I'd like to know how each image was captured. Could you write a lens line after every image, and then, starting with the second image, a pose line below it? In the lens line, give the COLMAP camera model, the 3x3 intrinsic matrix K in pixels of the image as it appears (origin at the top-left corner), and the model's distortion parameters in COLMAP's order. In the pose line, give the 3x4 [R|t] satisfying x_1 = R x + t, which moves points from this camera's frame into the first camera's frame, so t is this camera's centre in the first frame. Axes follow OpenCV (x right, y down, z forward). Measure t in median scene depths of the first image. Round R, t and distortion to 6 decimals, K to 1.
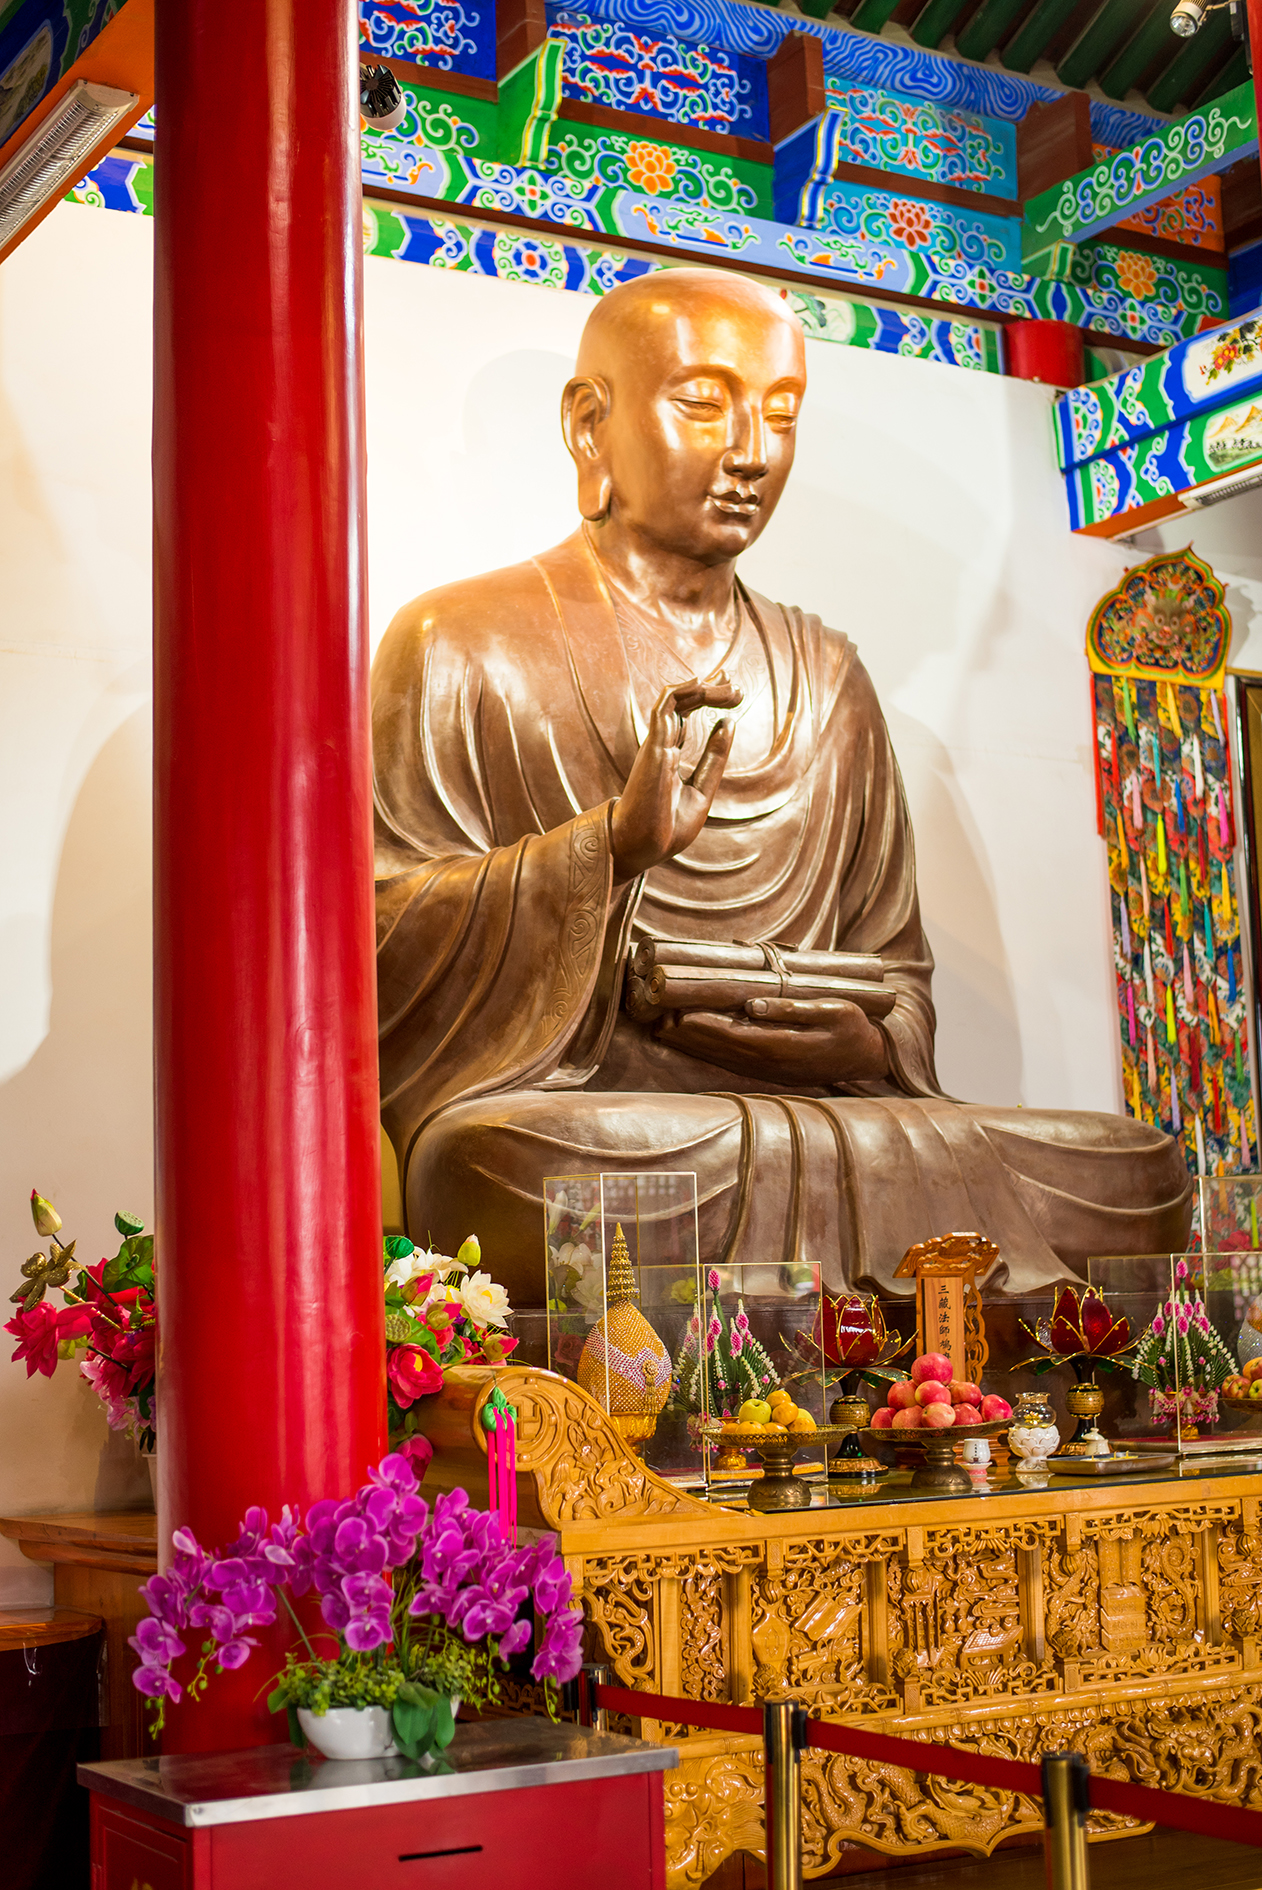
lens RADIAL K [[2712.2, 0, 631.0], [0, 2712.2, 945.0], [0, 0, 1]] dist [-0.139825, 0.124020]
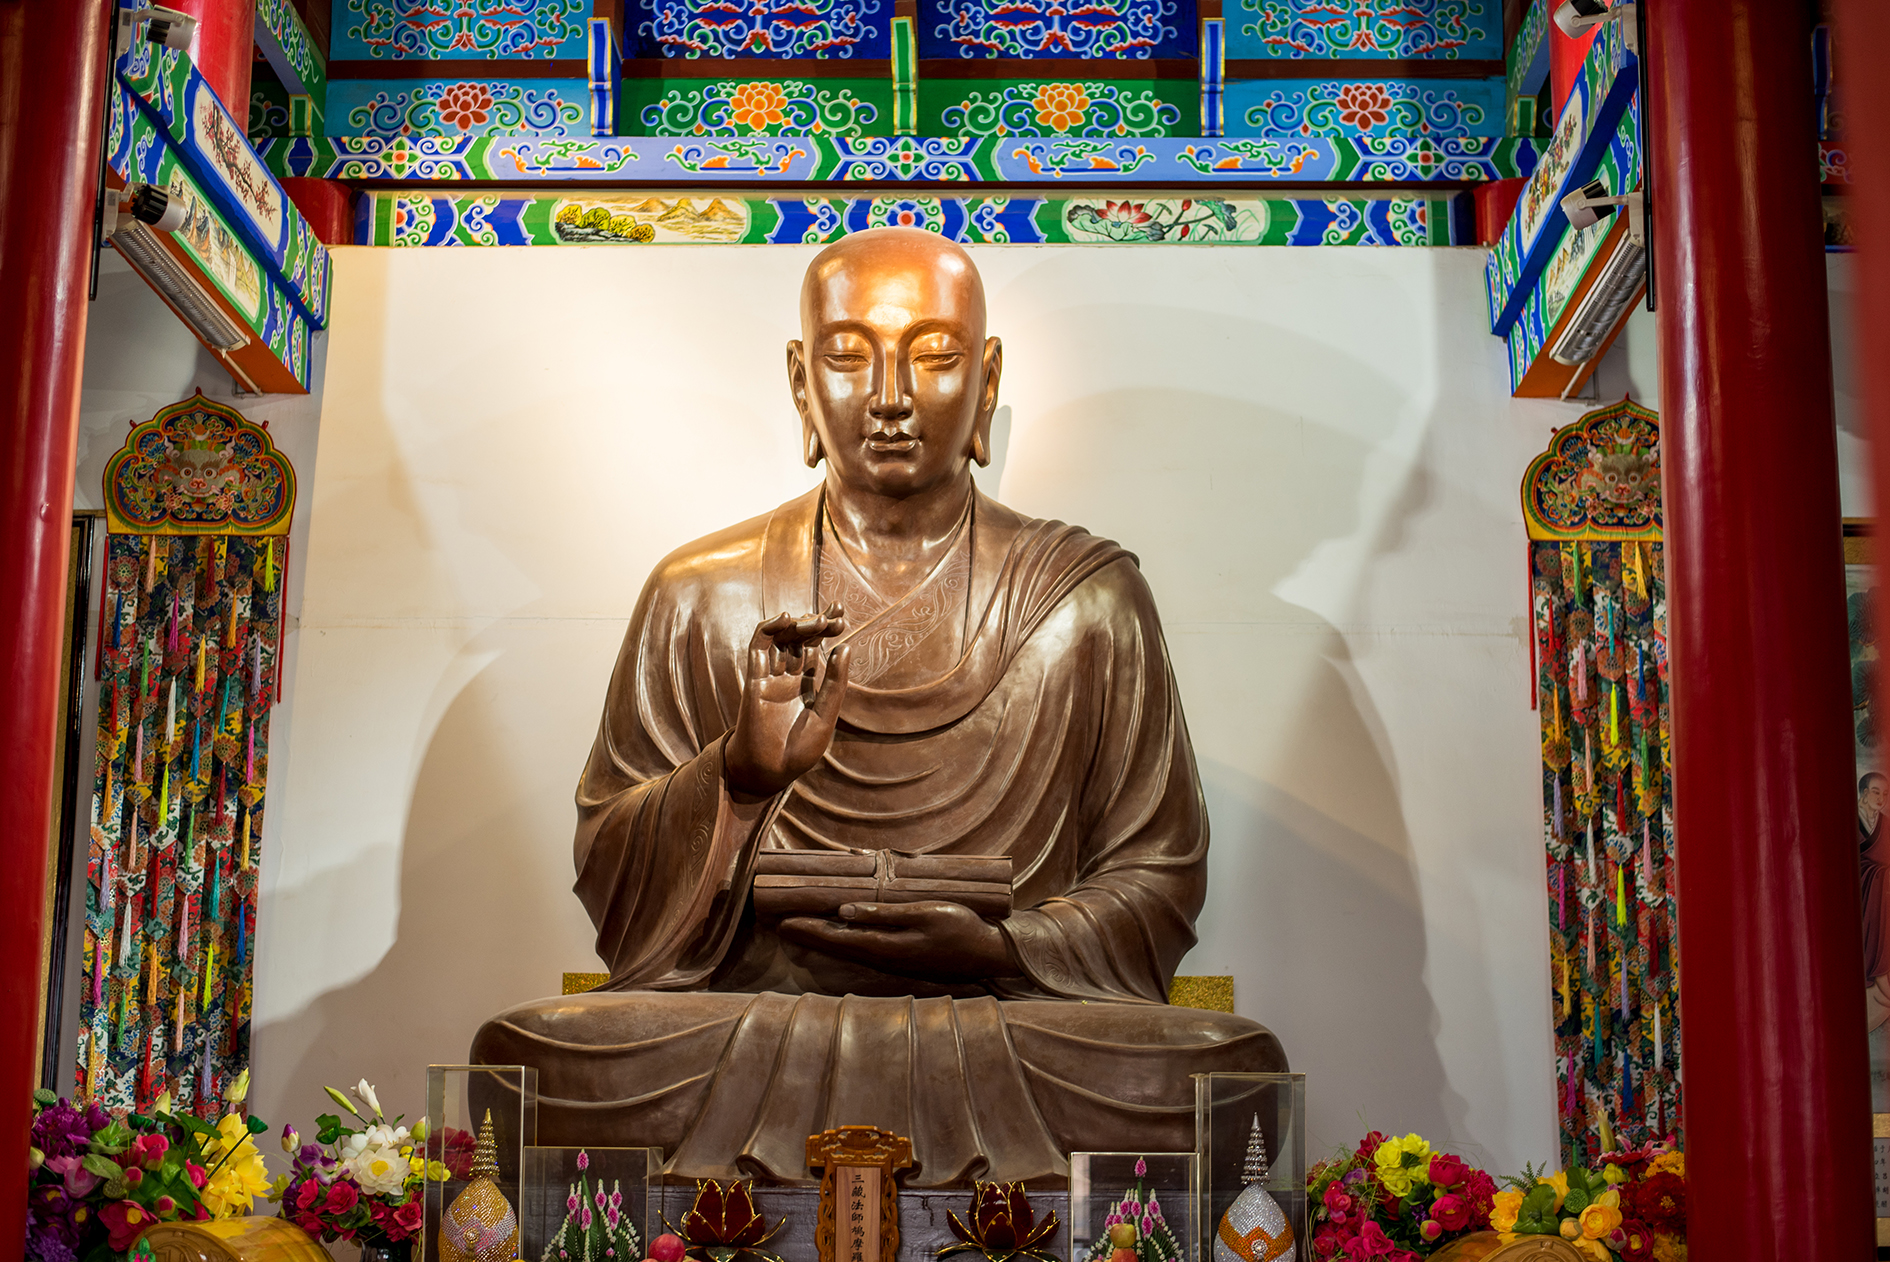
lens RADIAL K [[2712.2, 0, 849.1], [0, 2712.2, 633.3], [0, 0, 1]] dist [-0.139825, 0.124020]
pose [[0.841277, -0.070057, -0.536045, 0.489097], [0.035465, 0.996584, -0.074586, -0.005382], [0.539439, 0.043737, 0.840888, 0.066102]]
